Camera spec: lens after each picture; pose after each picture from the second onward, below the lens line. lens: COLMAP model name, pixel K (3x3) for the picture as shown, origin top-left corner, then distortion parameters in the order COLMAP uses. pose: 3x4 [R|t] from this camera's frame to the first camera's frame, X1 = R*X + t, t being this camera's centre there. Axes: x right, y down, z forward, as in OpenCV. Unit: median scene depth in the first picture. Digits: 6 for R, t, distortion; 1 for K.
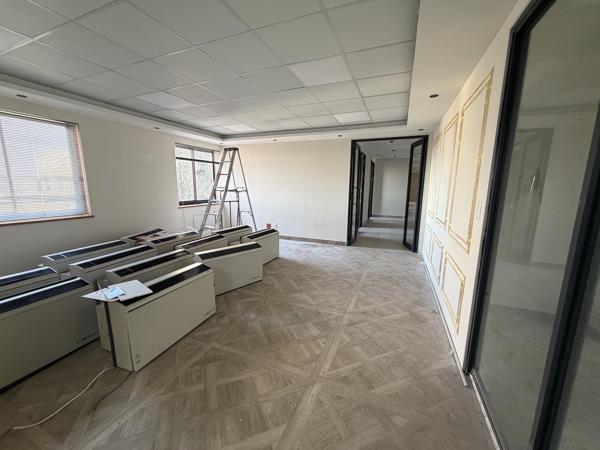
lens RADIAL K [[241.1, 0, 300.0], [0, 241.1, 225.0], [0, 0, 1]] dist [-0.001459, -0.000326]
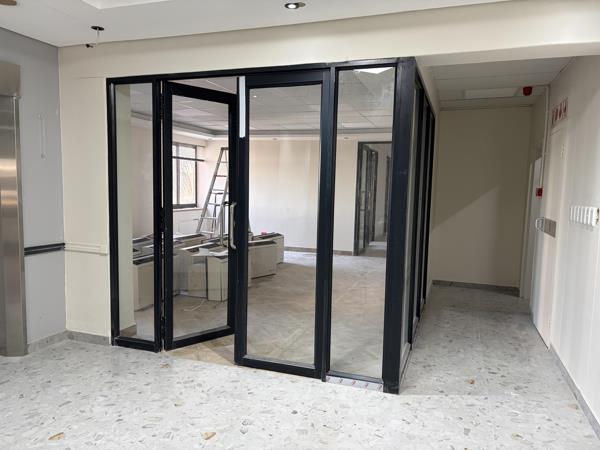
lens RADIAL K [[422.5, 0, 300.0], [0, 422.5, 225.0], [0, 0, 1]] dist [0.001041, 0.000050]
pose [[0.997862, 0.010577, 0.064501, -0.104398], [-0.005796, 0.997250, -0.073878, 0.084521], [-0.065105, 0.073346, 0.995179, -0.539954]]
